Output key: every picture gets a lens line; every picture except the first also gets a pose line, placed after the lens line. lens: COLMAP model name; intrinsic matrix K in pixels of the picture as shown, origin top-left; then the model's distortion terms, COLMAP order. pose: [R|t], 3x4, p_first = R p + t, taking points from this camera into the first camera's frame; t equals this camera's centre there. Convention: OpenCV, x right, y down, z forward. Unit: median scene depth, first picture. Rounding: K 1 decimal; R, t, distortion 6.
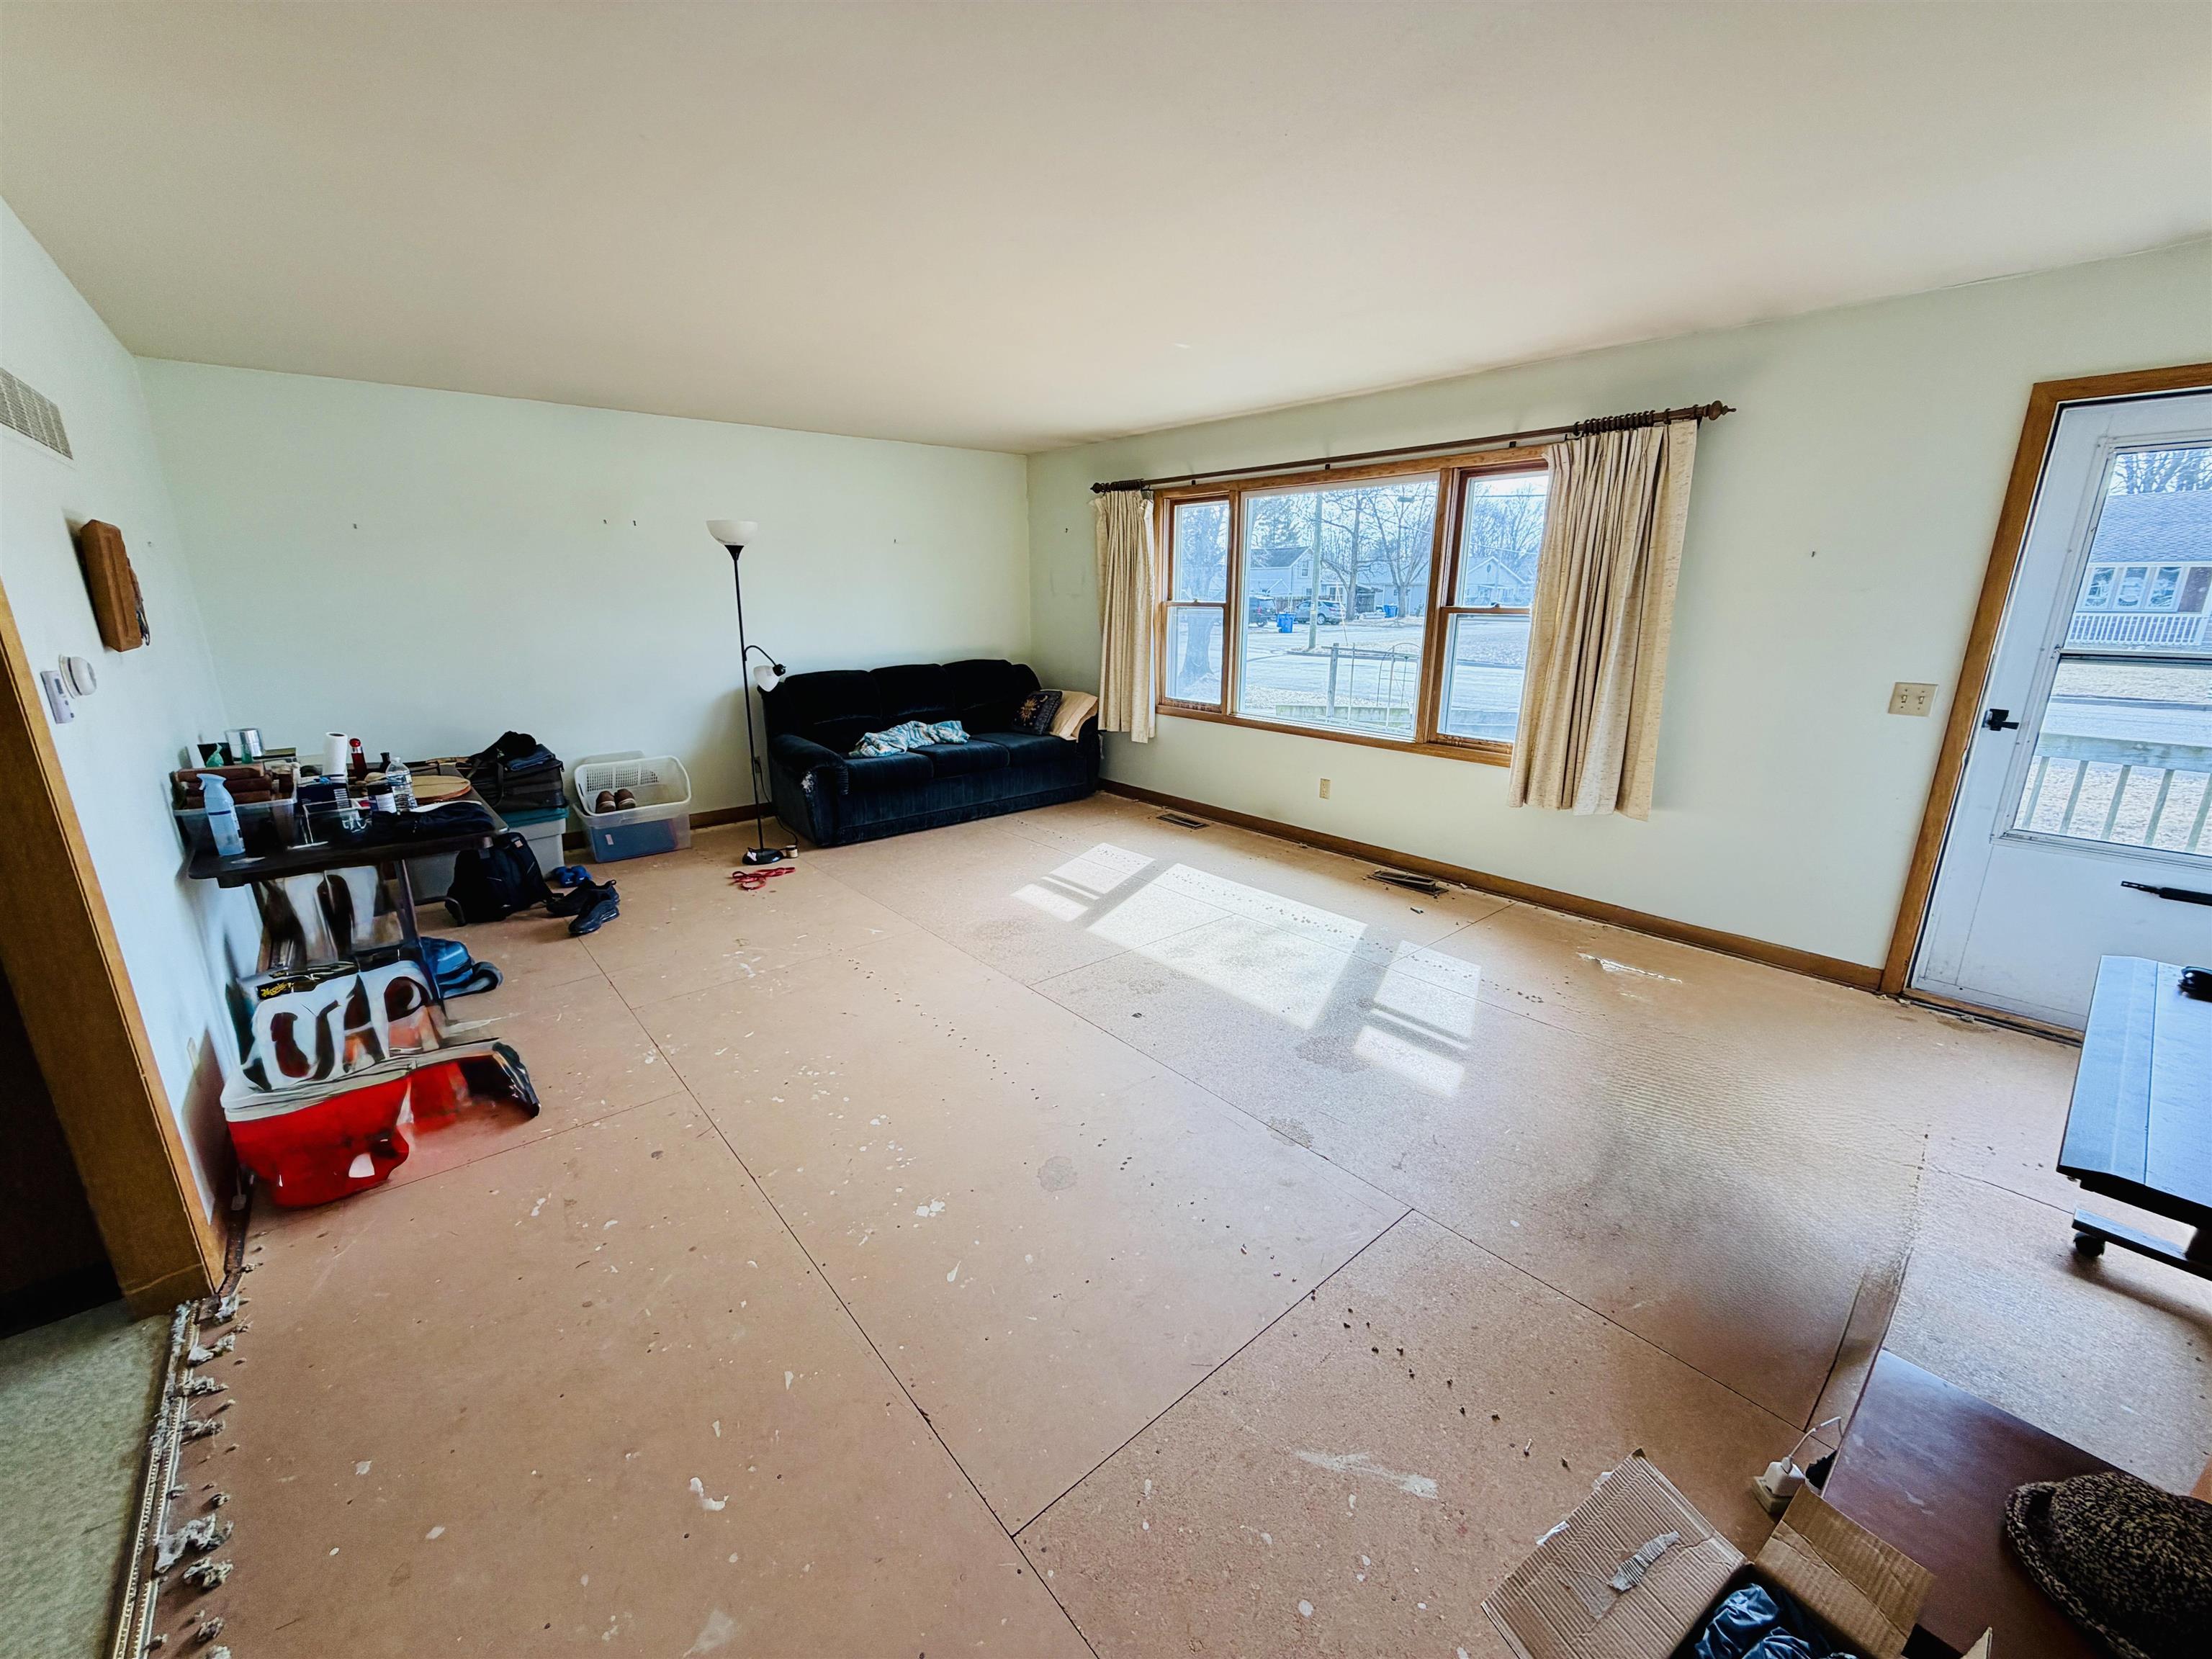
lens RADIAL K [[881.1, 0, 1099.9], [0, 881.1, 825.7], [0, 0, 1]] dist [-0.000641, -0.000097]
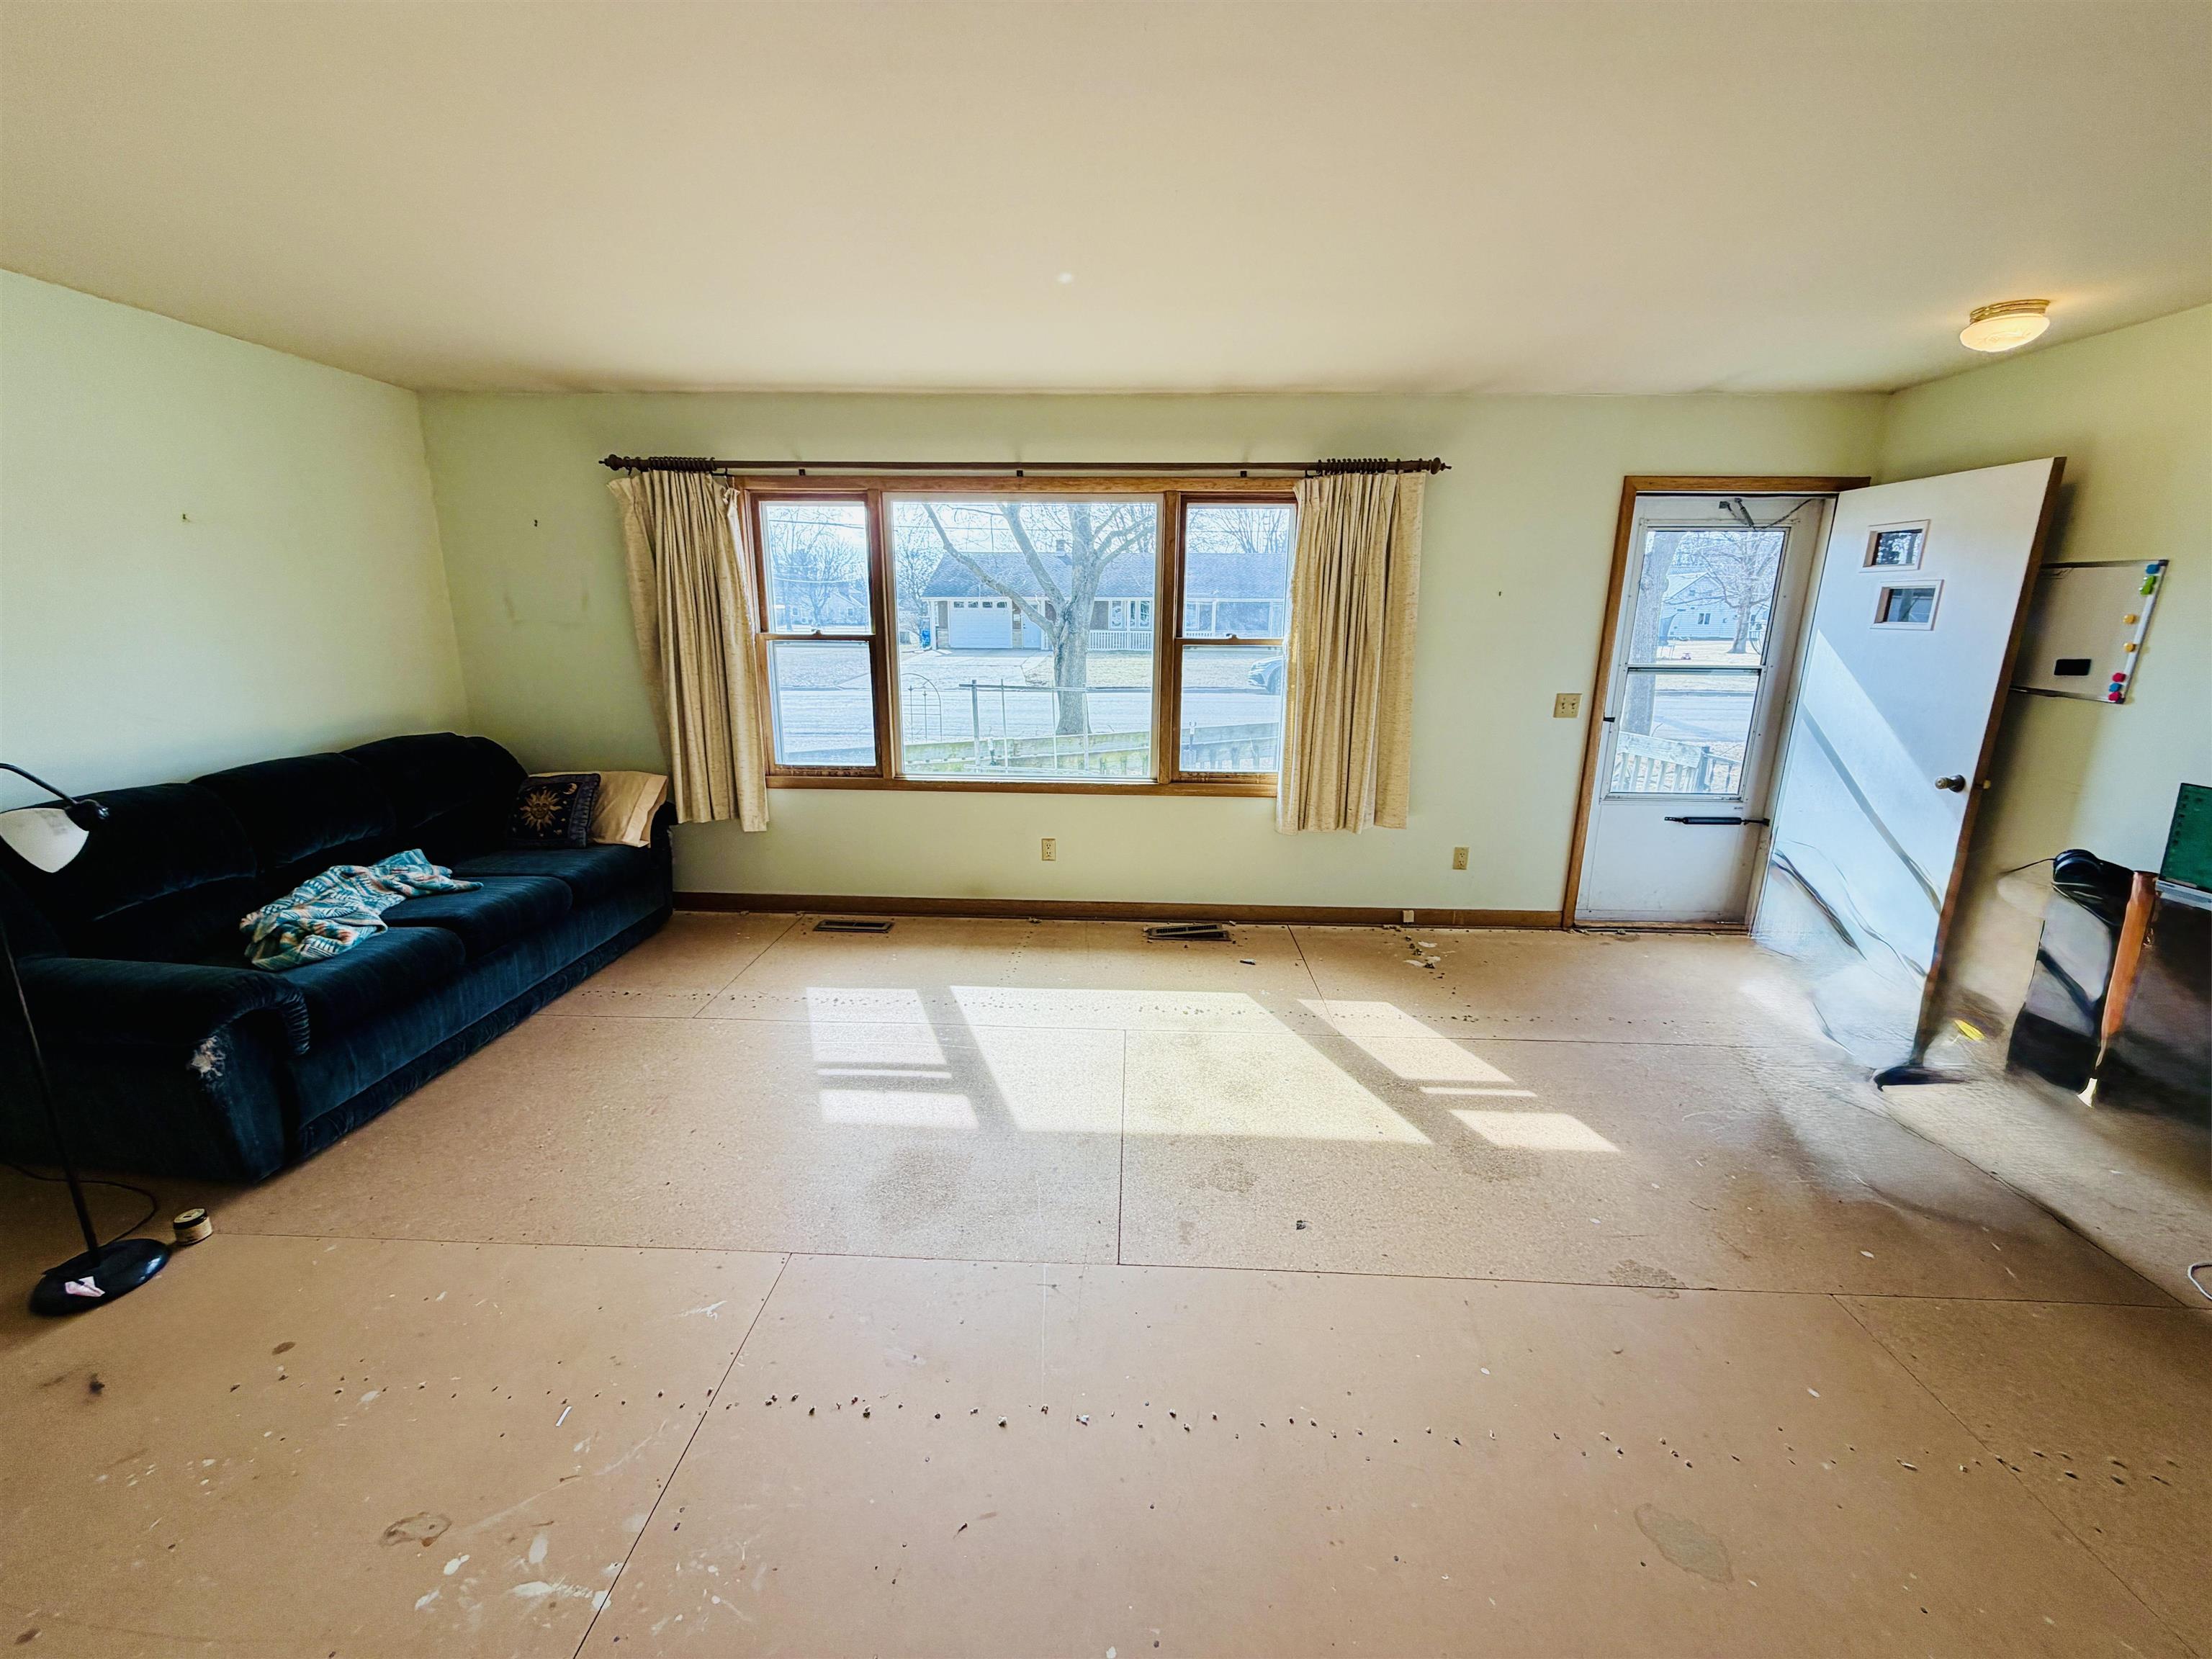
lens RADIAL K [[881.1, 0, 1097.0], [0, 881.1, 825.3], [0, 0, 1]] dist [-0.000641, -0.000097]
pose [[0.679691, -0.166029, 0.714461, -0.368412], [0.183288, 0.981589, 0.053737, -0.118147], [-0.710230, 0.094428, 0.697608, 0.422024]]
